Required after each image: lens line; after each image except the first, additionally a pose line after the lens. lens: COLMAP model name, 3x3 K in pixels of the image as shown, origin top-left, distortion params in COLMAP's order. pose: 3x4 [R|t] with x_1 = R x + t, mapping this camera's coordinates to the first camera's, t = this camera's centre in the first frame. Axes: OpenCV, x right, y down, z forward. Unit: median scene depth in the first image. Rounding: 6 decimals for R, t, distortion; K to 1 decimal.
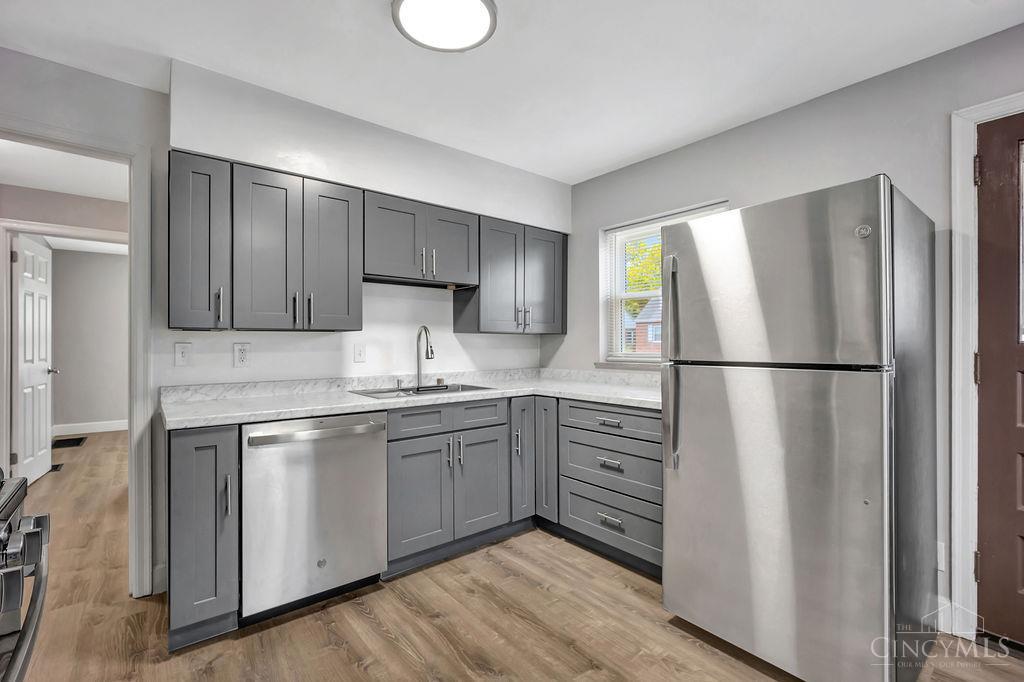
lens RADIAL K [[440.7, 0, 521.3], [0, 440.7, 342.8], [0, 0, 1]] dist [-0.002252, 0.000528]
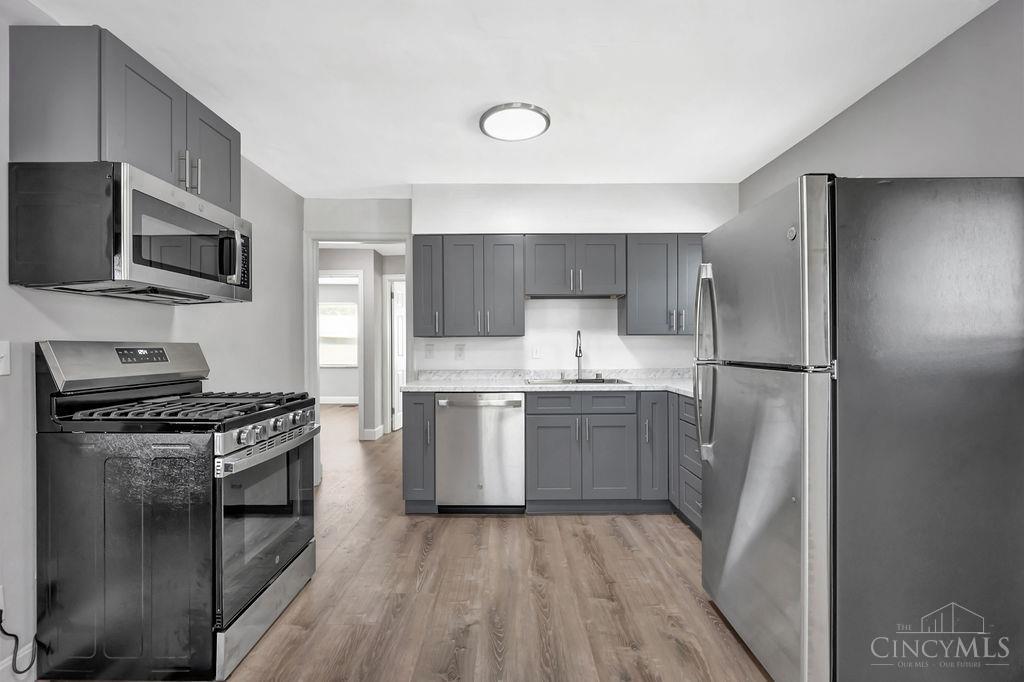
lens RADIAL K [[440.7, 0, 530.2], [0, 440.7, 348.0], [0, 0, 1]] dist [-0.002252, 0.000528]
pose [[0.795681, 0.001743, -0.605713, 0.493074], [0.004919, 0.999944, 0.009339, -0.001671], [0.605696, -0.010410, 0.795628, -0.096385]]
